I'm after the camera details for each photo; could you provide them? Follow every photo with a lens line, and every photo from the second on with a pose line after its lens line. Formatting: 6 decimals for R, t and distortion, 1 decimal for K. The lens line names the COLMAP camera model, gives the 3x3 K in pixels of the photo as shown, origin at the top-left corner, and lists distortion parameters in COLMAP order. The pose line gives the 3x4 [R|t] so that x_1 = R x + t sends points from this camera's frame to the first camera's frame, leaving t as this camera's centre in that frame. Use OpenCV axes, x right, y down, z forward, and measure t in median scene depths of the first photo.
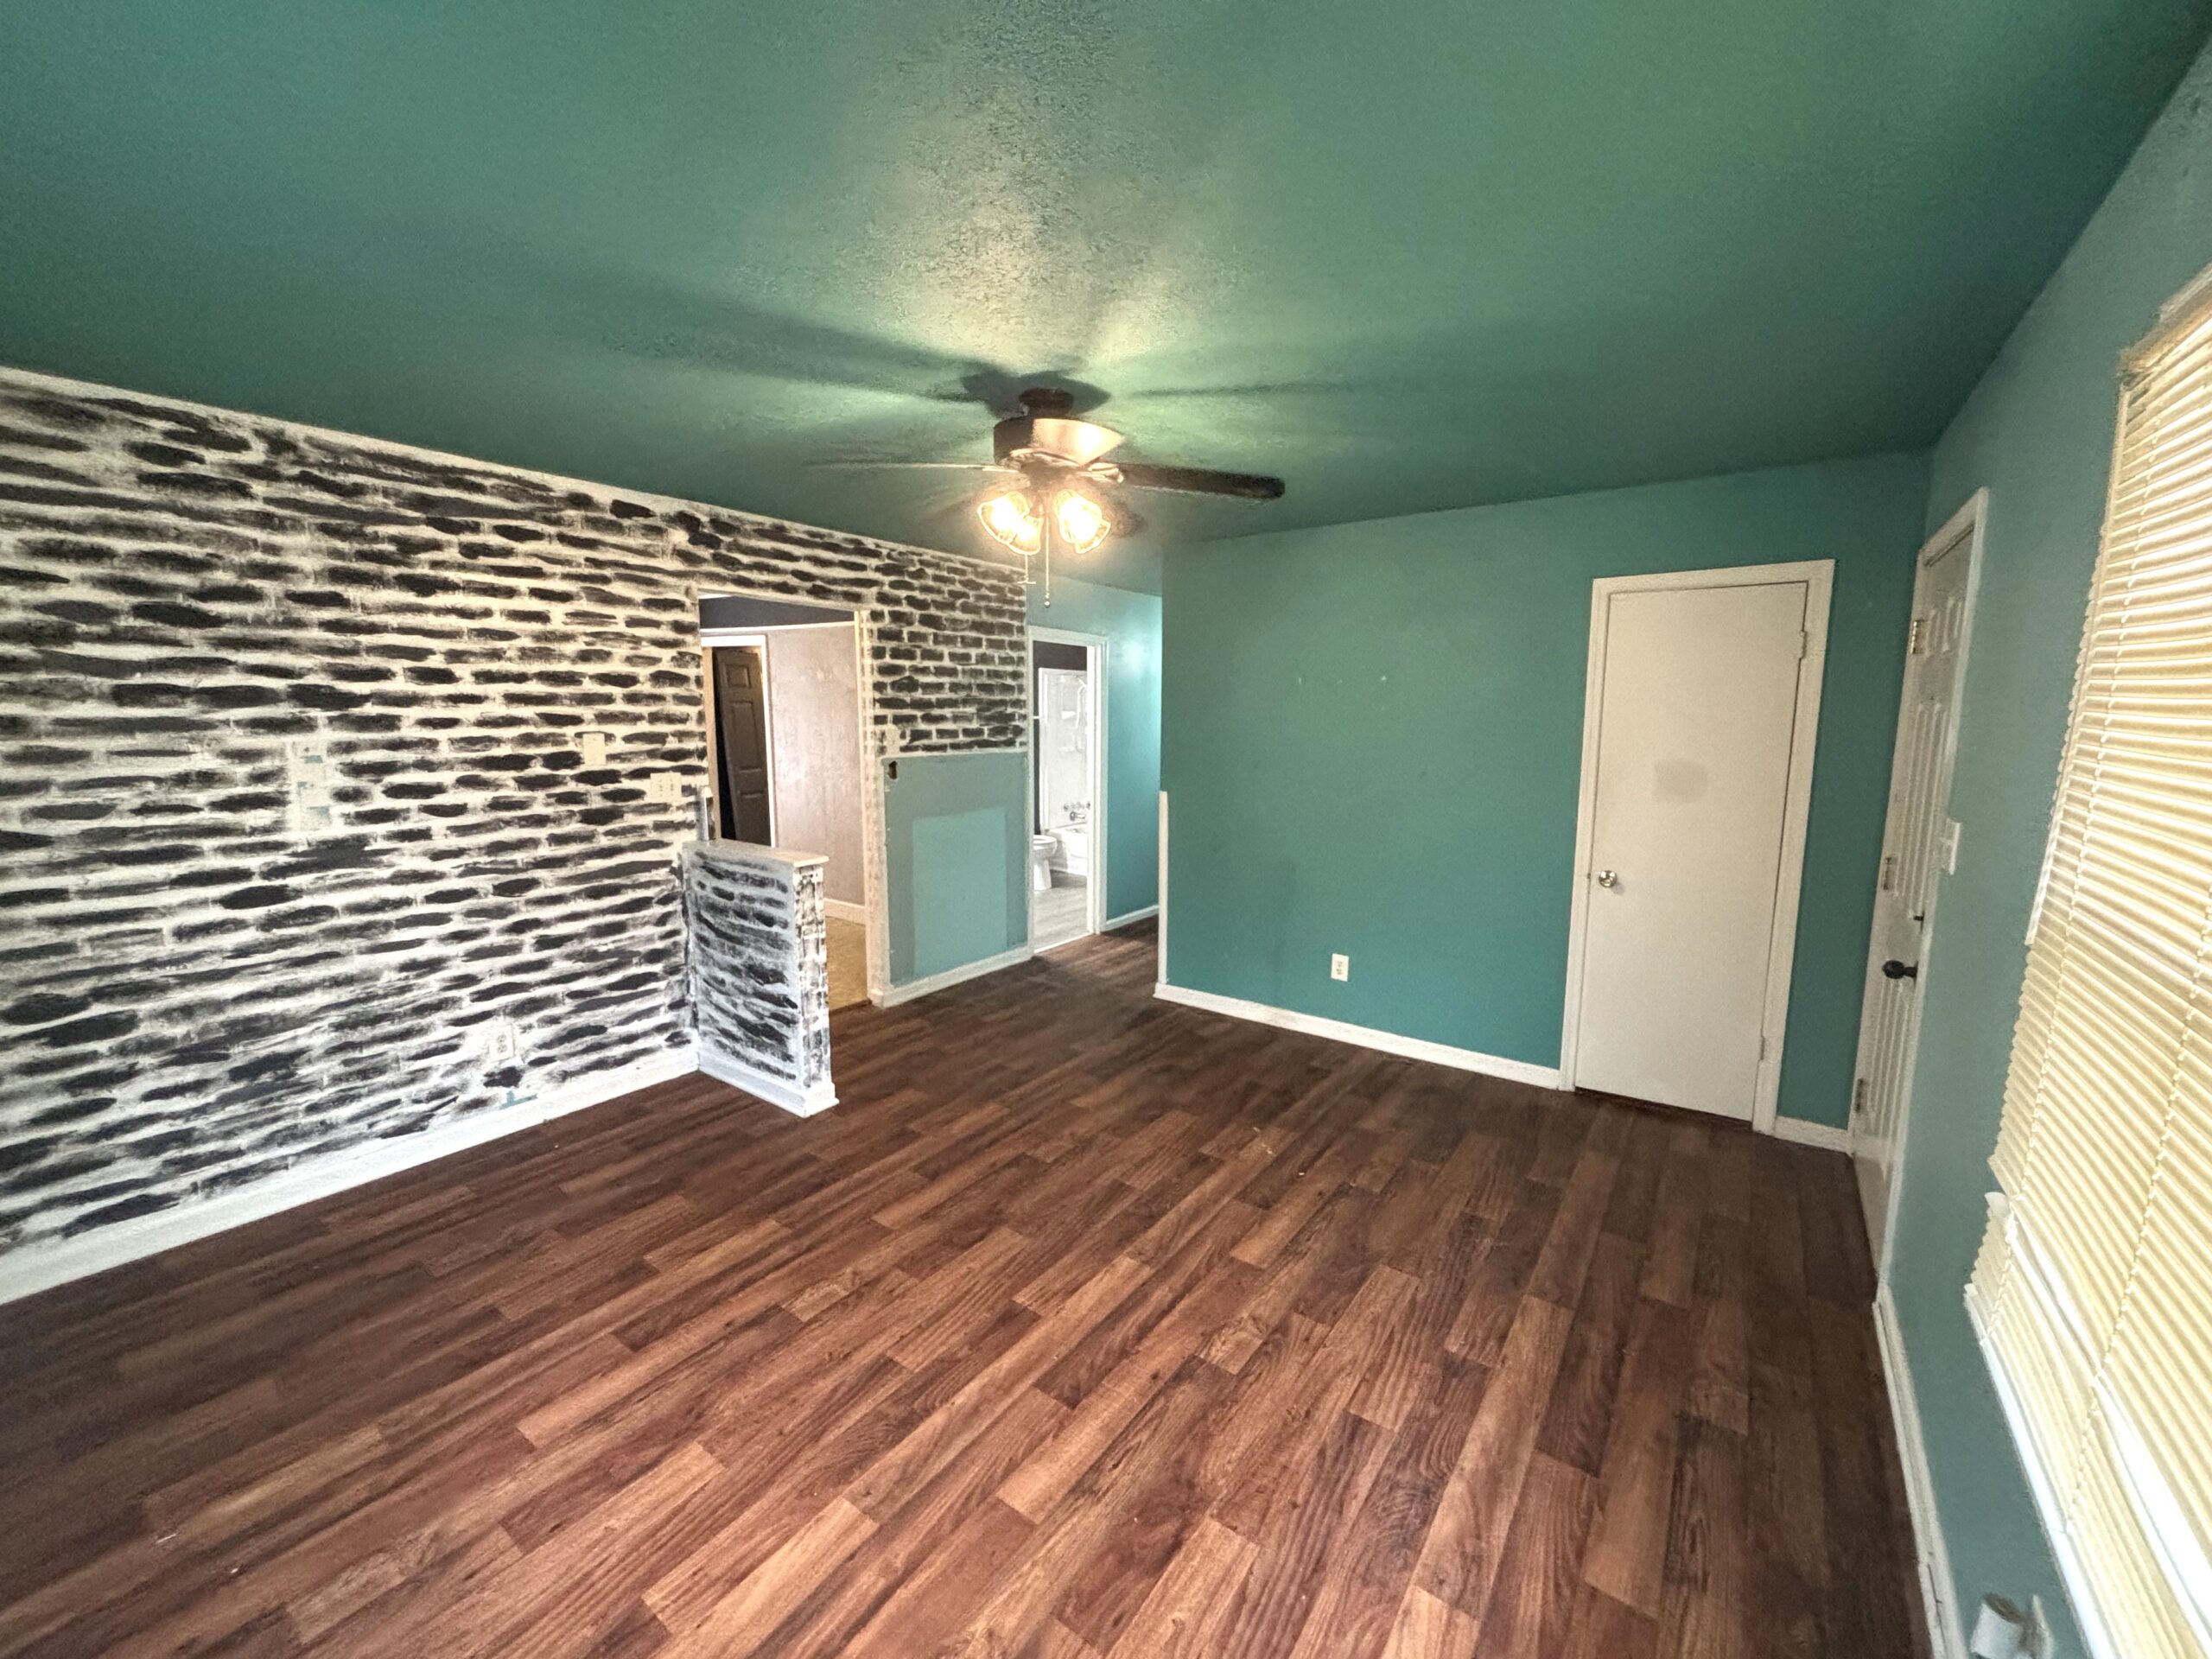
lens RADIAL K [[884.9, 0, 1096.1], [0, 884.9, 824.2], [0, 0, 1]] dist [0.014115, 0.000115]
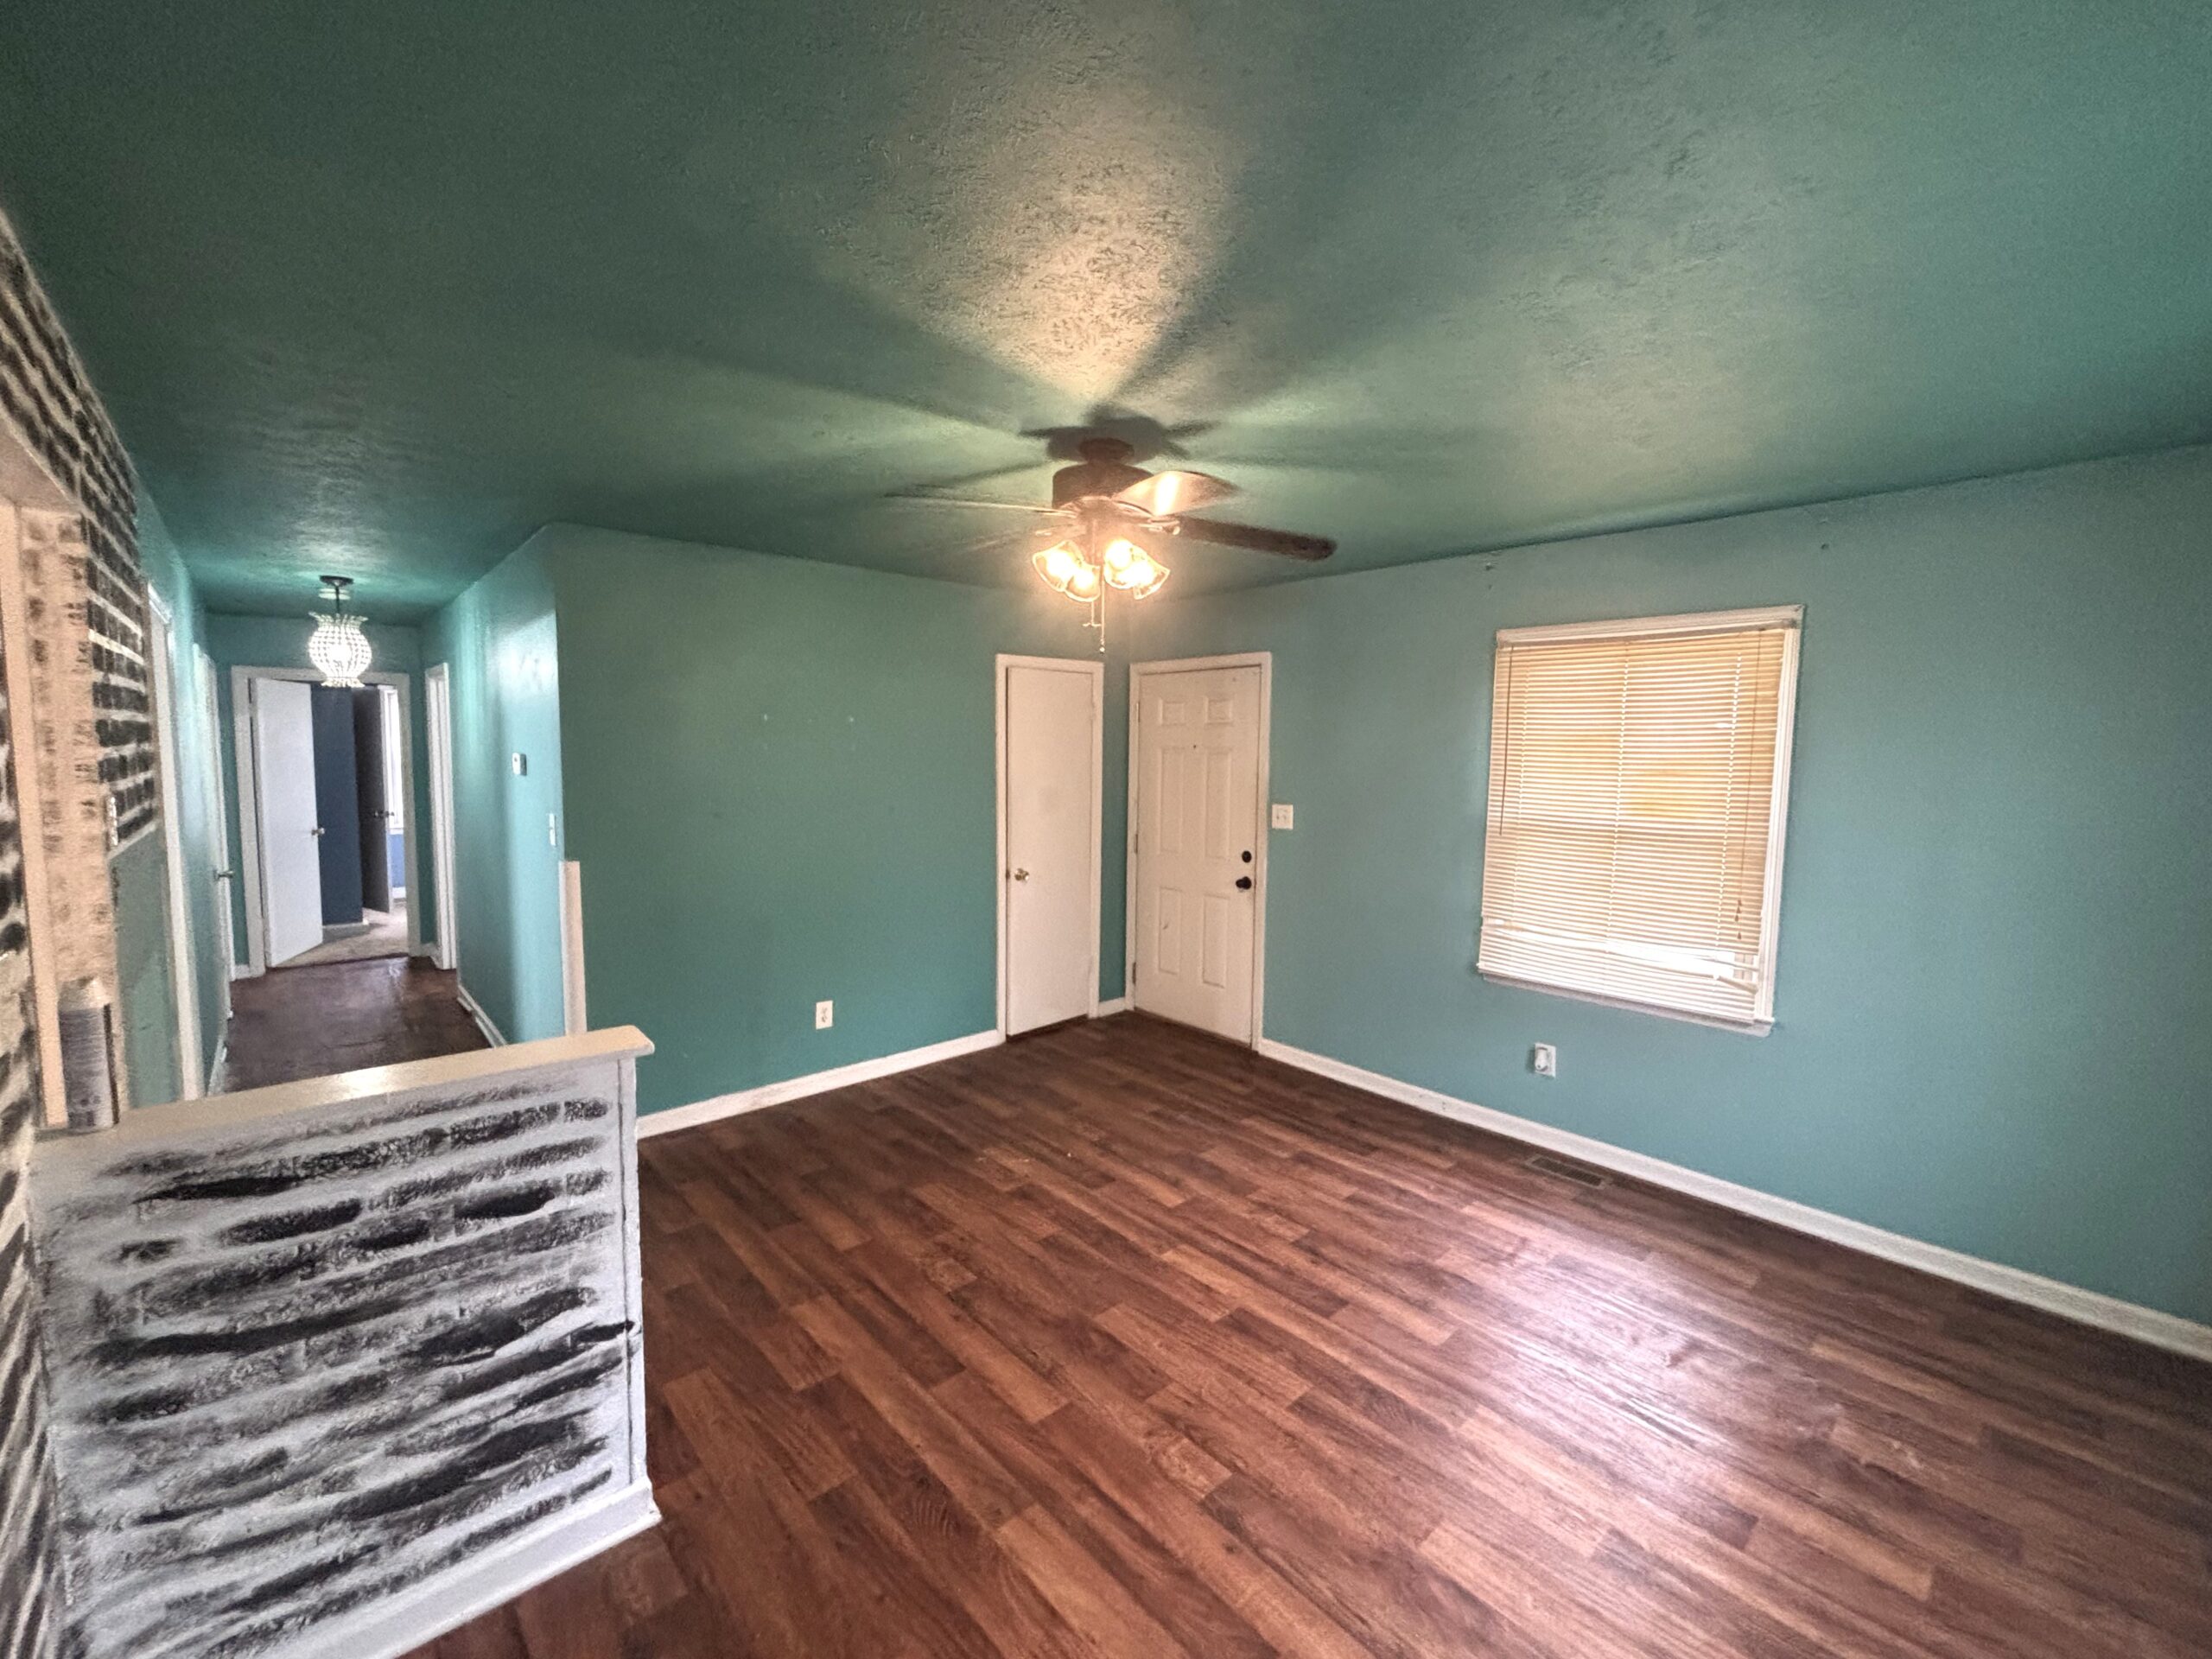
lens RADIAL K [[913.2, 0, 1114.4], [0, 913.2, 819.9], [0, 0, 1]] dist [0.001481, 0.000069]
pose [[0.199661, -0.077539, 0.976792, -0.801428], [0.118636, 0.991444, 0.054452, -0.085469], [-0.972657, 0.105010, 0.207152, 0.597413]]
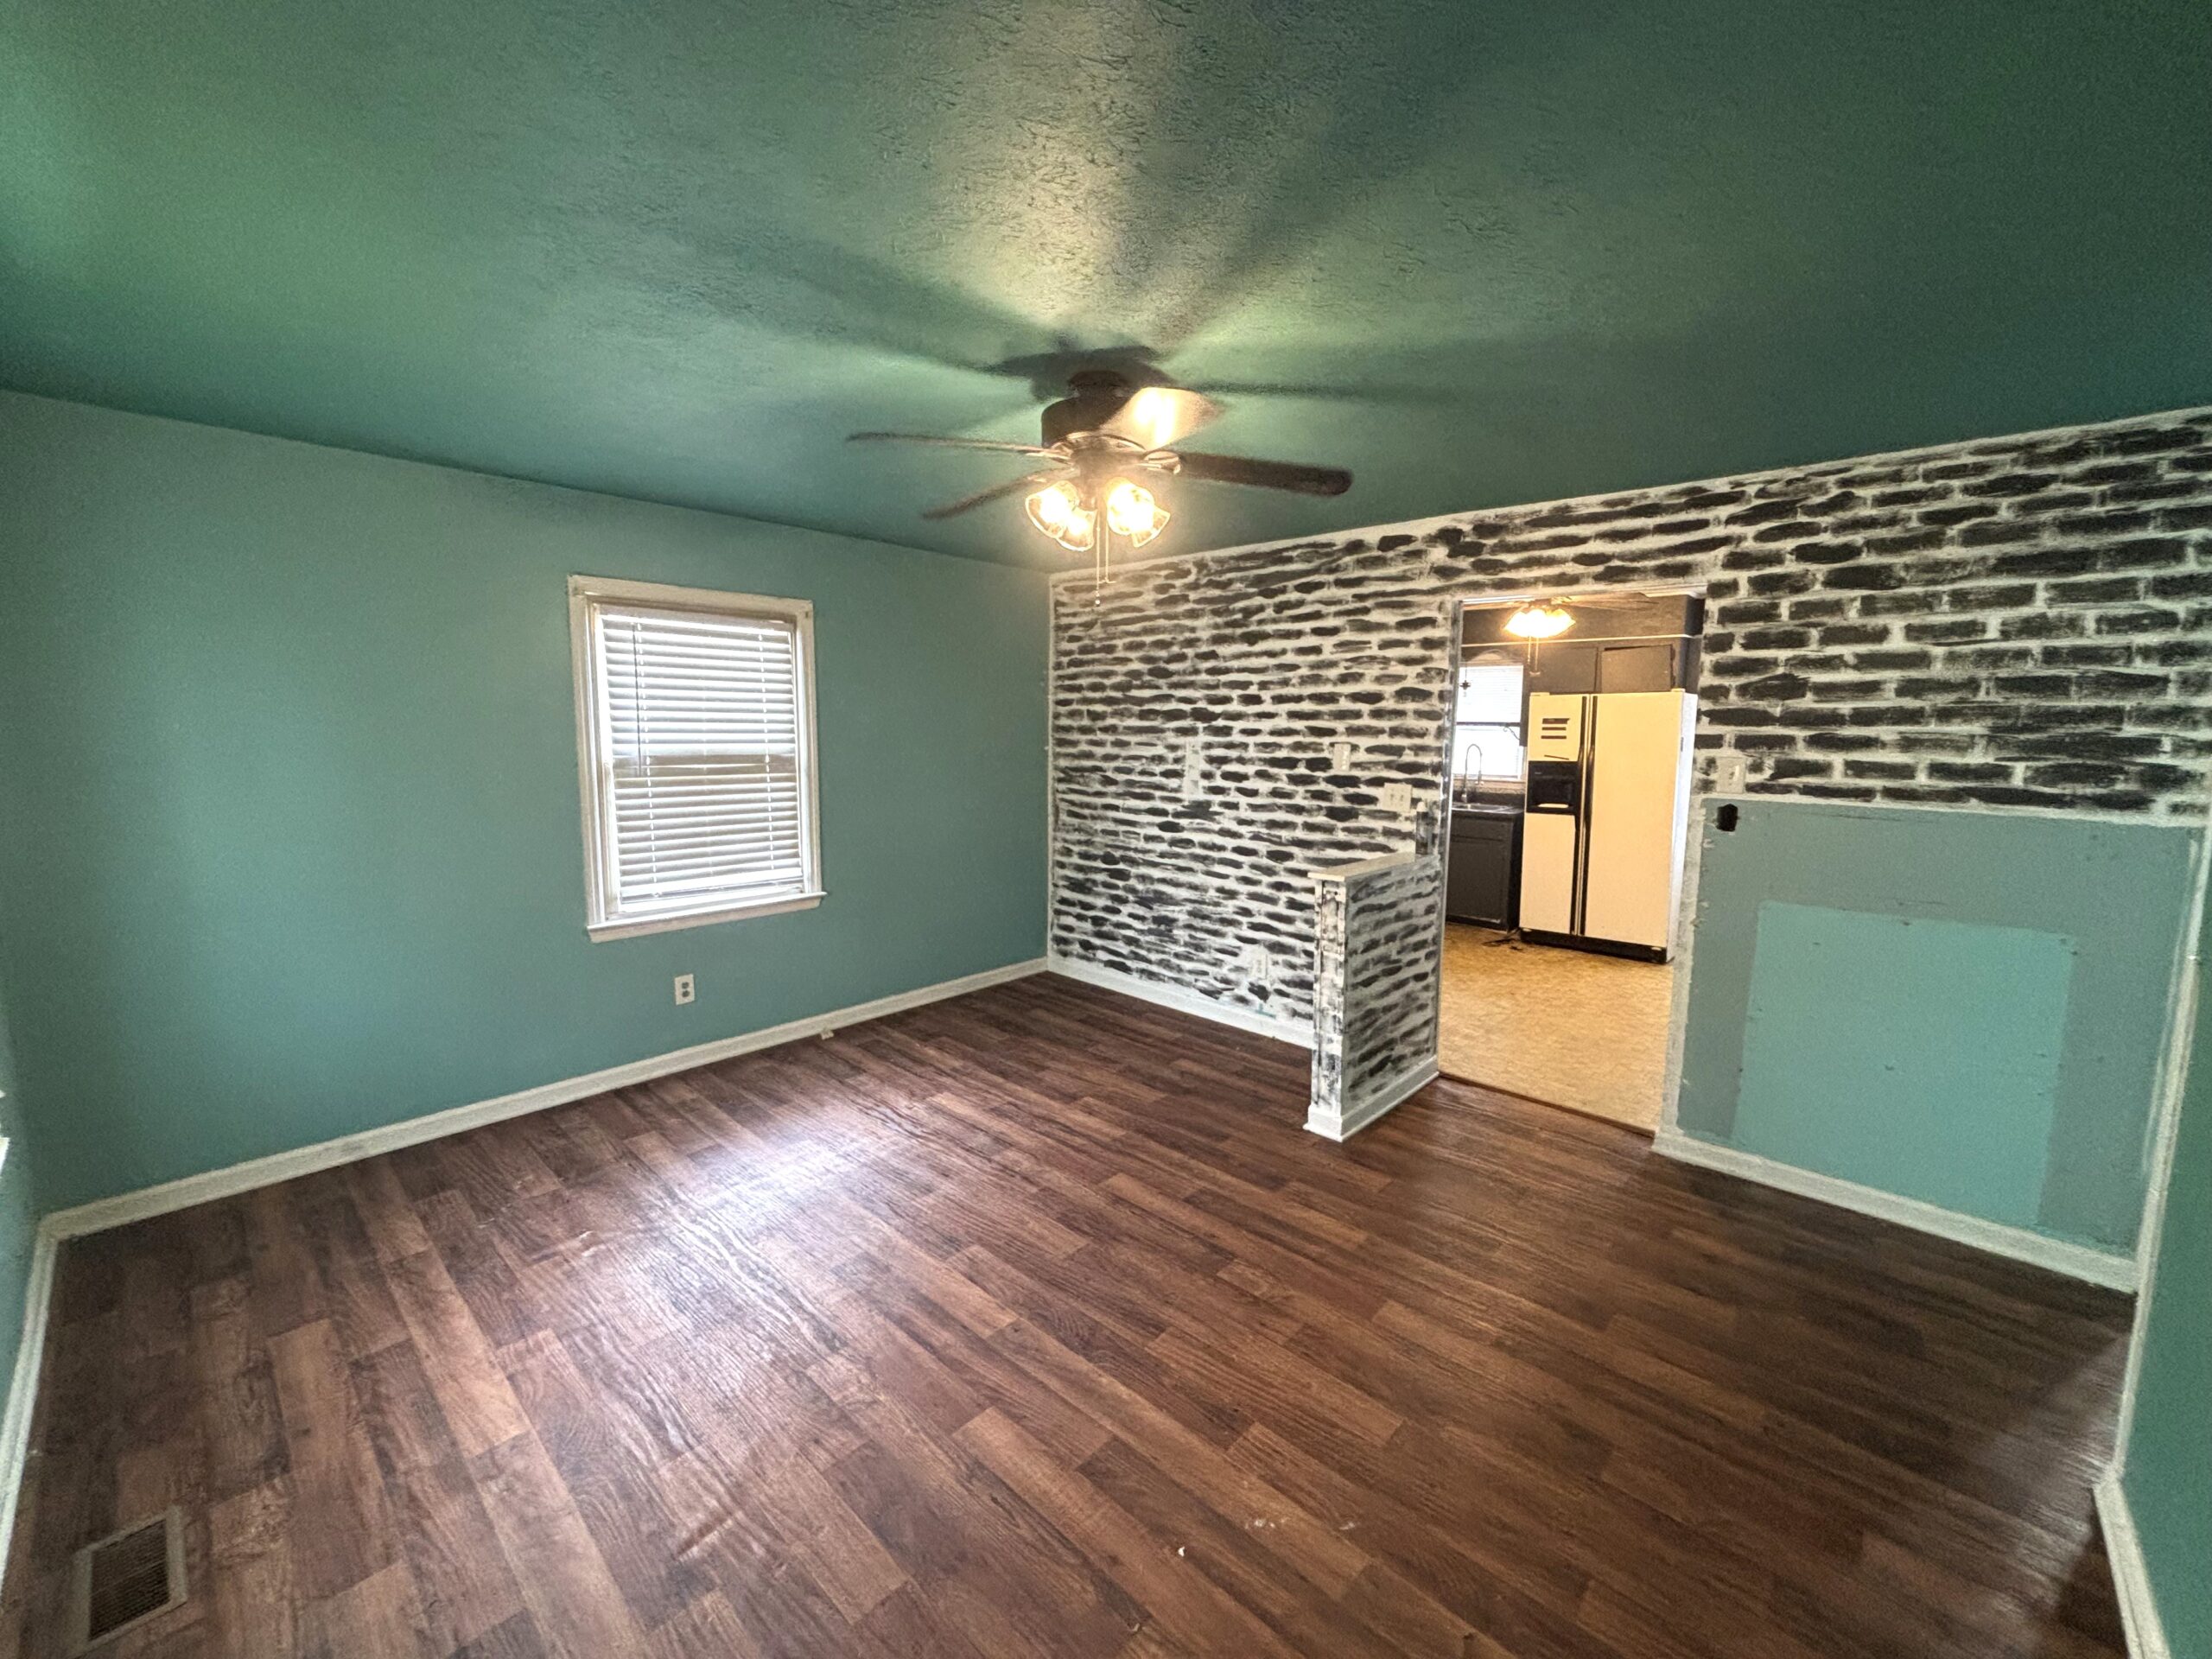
lens RADIAL K [[892.4, 0, 1133.8], [0, 892.4, 833.0], [0, 0, 1]] dist [0.011757, -0.000050]
pose [[-0.092991, 0.120172, -0.988388, 0.674061], [-0.140920, 0.981108, 0.132545, -0.107652], [0.985644, 0.151609, -0.074299, 0.864104]]
